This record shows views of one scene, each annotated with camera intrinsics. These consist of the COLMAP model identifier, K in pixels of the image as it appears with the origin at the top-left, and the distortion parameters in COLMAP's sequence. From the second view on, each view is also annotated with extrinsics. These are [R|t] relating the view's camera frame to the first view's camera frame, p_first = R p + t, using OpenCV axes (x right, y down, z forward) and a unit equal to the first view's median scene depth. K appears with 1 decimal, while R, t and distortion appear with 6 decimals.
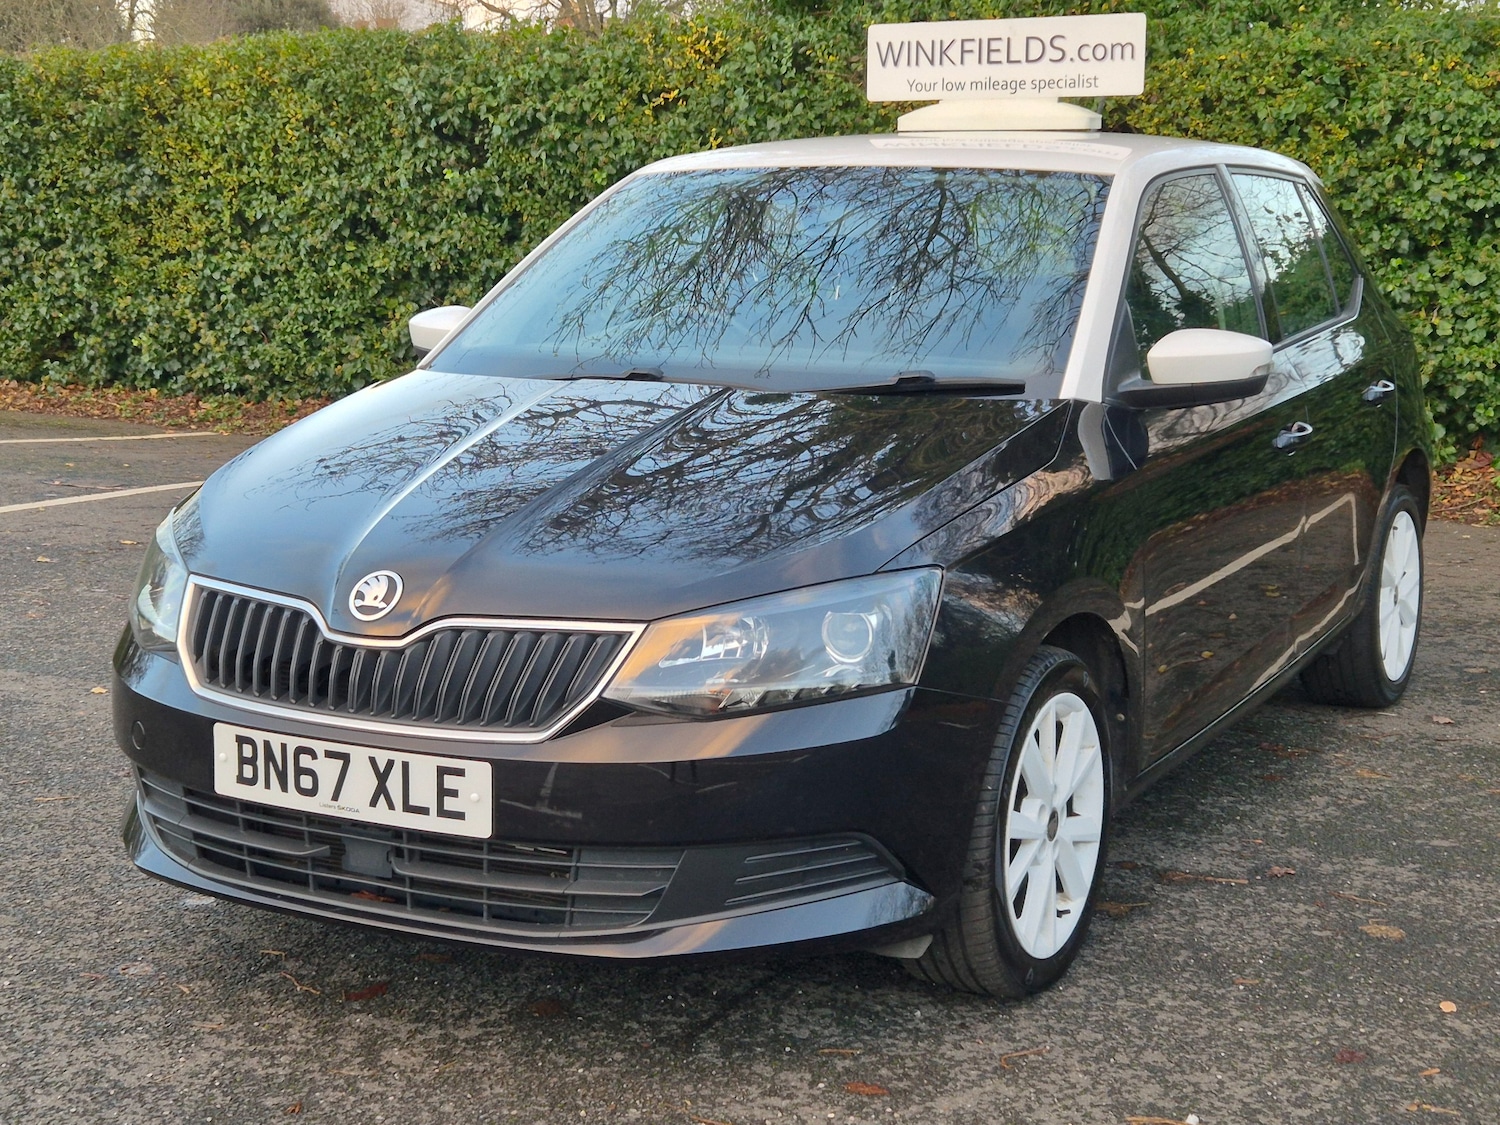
lens RADIAL K [[2250.1, 0, 740.5], [0, 2250.1, 563.0], [0, 0, 1]] dist [0.076554, 0.000000]
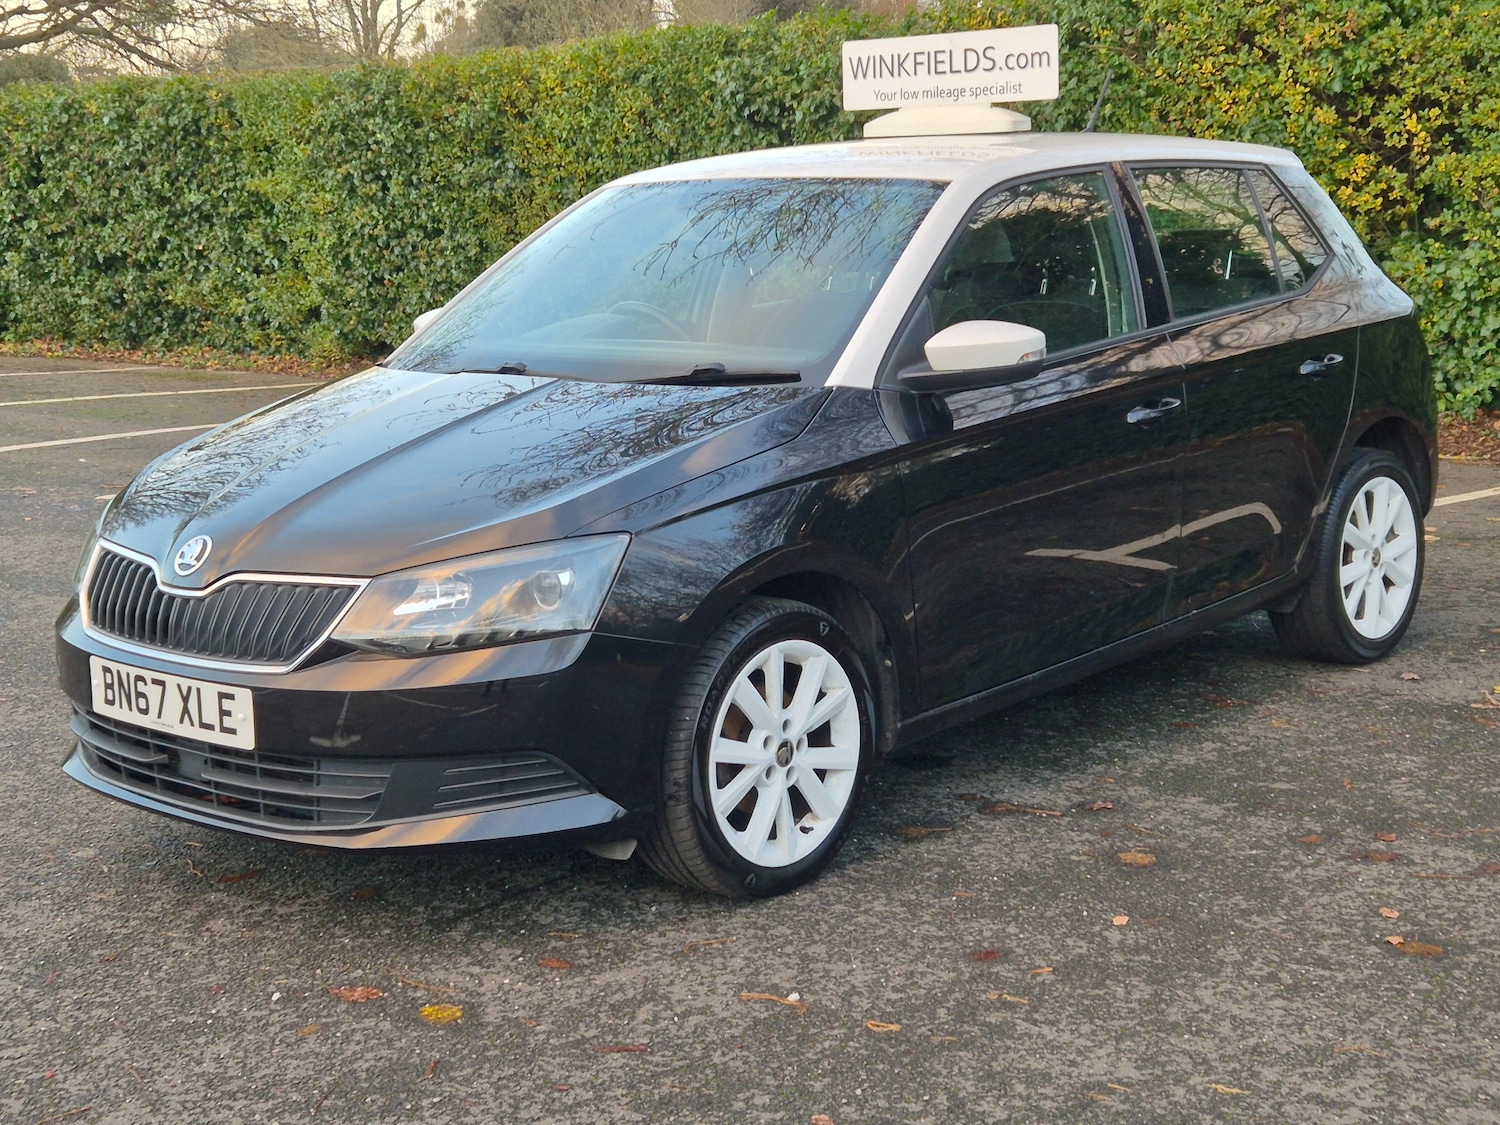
lens RADIAL K [[2250.1, 0, 758.2], [0, 2250.1, 552.6], [0, 0, 1]] dist [0.076554, 0.000000]
pose [[0.974002, 0.002674, -0.226526, 0.323654], [0.000444, 0.999906, 0.013710, -0.003017], [0.226541, -0.013454, 0.973909, -0.112357]]
